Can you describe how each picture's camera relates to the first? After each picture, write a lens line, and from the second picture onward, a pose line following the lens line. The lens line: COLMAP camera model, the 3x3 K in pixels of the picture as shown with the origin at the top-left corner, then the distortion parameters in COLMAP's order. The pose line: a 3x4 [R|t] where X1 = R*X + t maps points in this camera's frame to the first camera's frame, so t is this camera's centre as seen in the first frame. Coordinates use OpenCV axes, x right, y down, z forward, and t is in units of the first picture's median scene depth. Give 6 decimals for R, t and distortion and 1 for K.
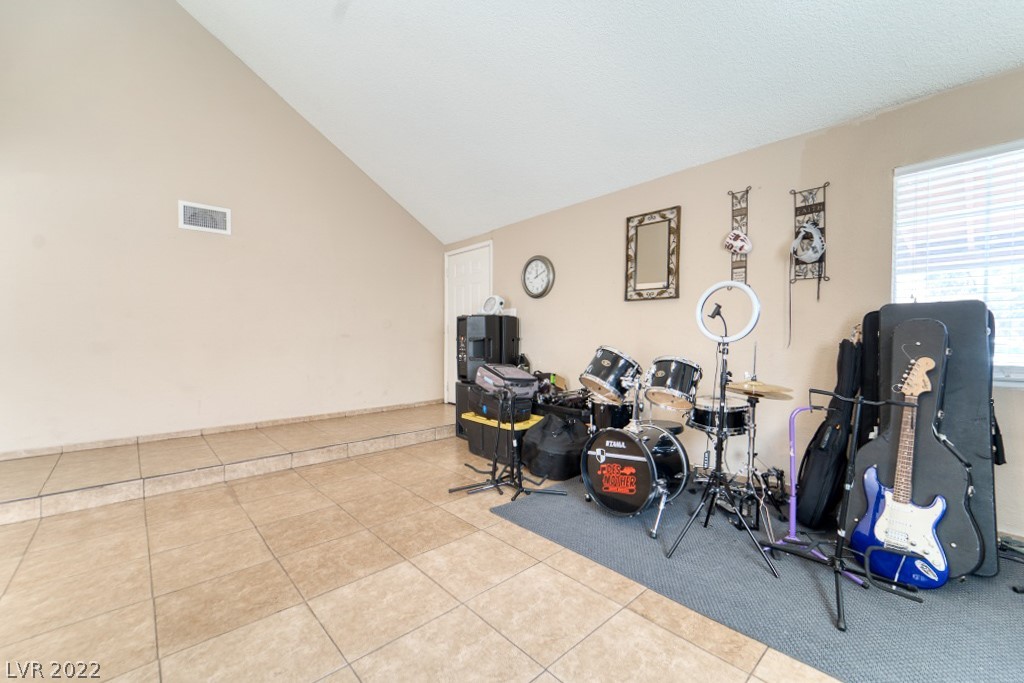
lens RADIAL K [[412.0, 0, 515.8], [0, 412.0, 346.1], [0, 0, 1]] dist [0.001849, 0.000003]
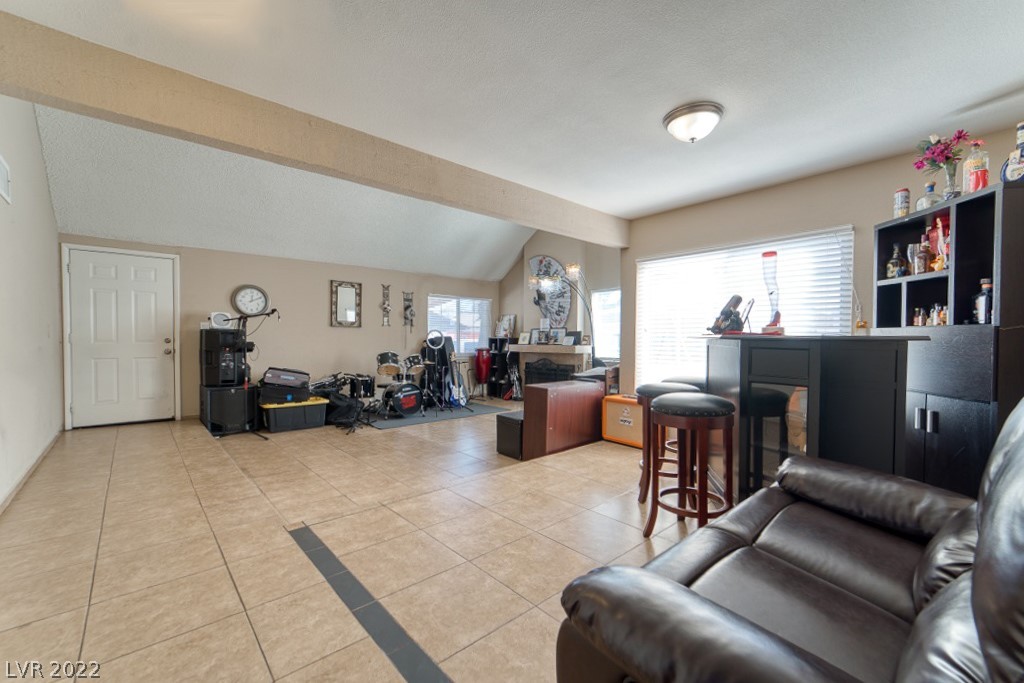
lens RADIAL K [[412.0, 0, 515.8], [0, 412.0, 346.1], [0, 0, 1]] dist [0.001849, 0.000003]
pose [[0.018052, -0.017500, 0.999684, -1.547337], [0.011167, 0.999788, 0.017301, -0.047392], [-0.999775, 0.010851, 0.018244, 0.171202]]
